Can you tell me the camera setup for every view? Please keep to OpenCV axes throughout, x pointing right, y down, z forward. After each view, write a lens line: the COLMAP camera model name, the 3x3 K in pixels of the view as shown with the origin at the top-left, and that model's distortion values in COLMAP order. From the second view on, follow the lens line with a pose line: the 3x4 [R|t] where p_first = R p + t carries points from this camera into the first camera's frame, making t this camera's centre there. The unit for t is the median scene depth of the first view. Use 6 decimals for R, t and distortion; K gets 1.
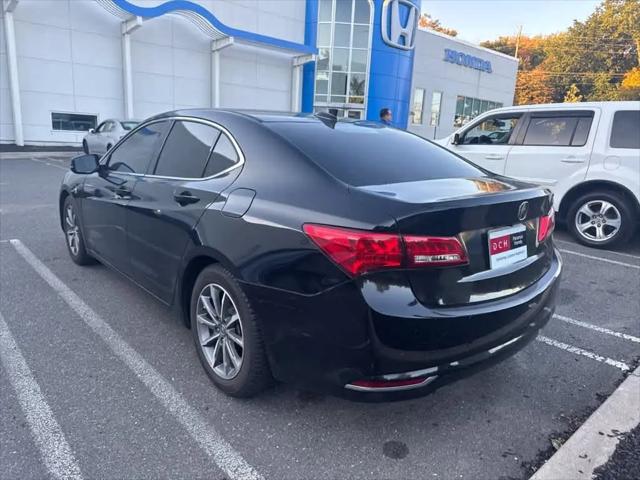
lens RADIAL K [[450.5, 0, 318.1], [0, 450.5, 243.7], [0, 0, 1]] dist [0.035689, -0.042473]
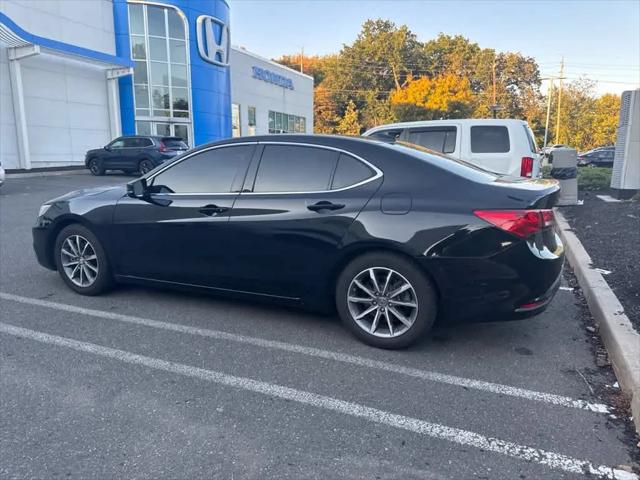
lens RADIAL K [[450.5, 0, 319.4], [0, 450.5, 241.7], [0, 0, 1]] dist [0.035689, -0.042473]
pose [[0.906764, -0.117214, 0.405018, -0.089203], [0.129432, 0.991584, -0.002806, -0.000213], [-0.401281, 0.054966, 0.914304, -0.013219]]
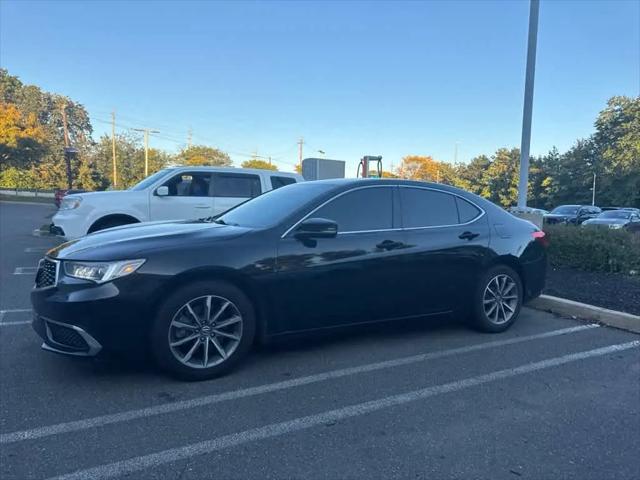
lens RADIAL K [[450.5, 0, 328.2], [0, 450.5, 221.2], [0, 0, 1]] dist [0.035689, -0.042473]
pose [[0.193717, -0.064869, 0.978911, -0.222833], [0.199967, 0.979475, 0.025335, -0.032967], [-0.960462, 0.190842, 0.202712, 0.125166]]
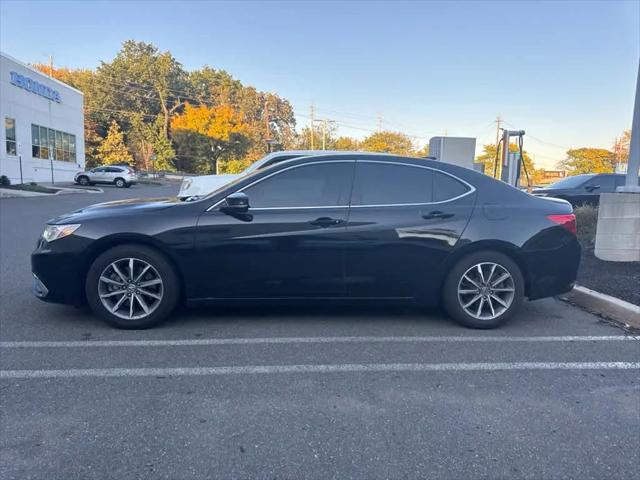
lens RADIAL K [[450.5, 0, 325.1], [0, 450.5, 236.4], [0, 0, 1]] dist [0.035689, -0.042473]
pose [[0.580870, -0.113450, 0.806052, -0.186951], [0.179678, 0.983685, 0.008969, -0.012417], [-0.793918, 0.139620, 0.591777, 0.046252]]
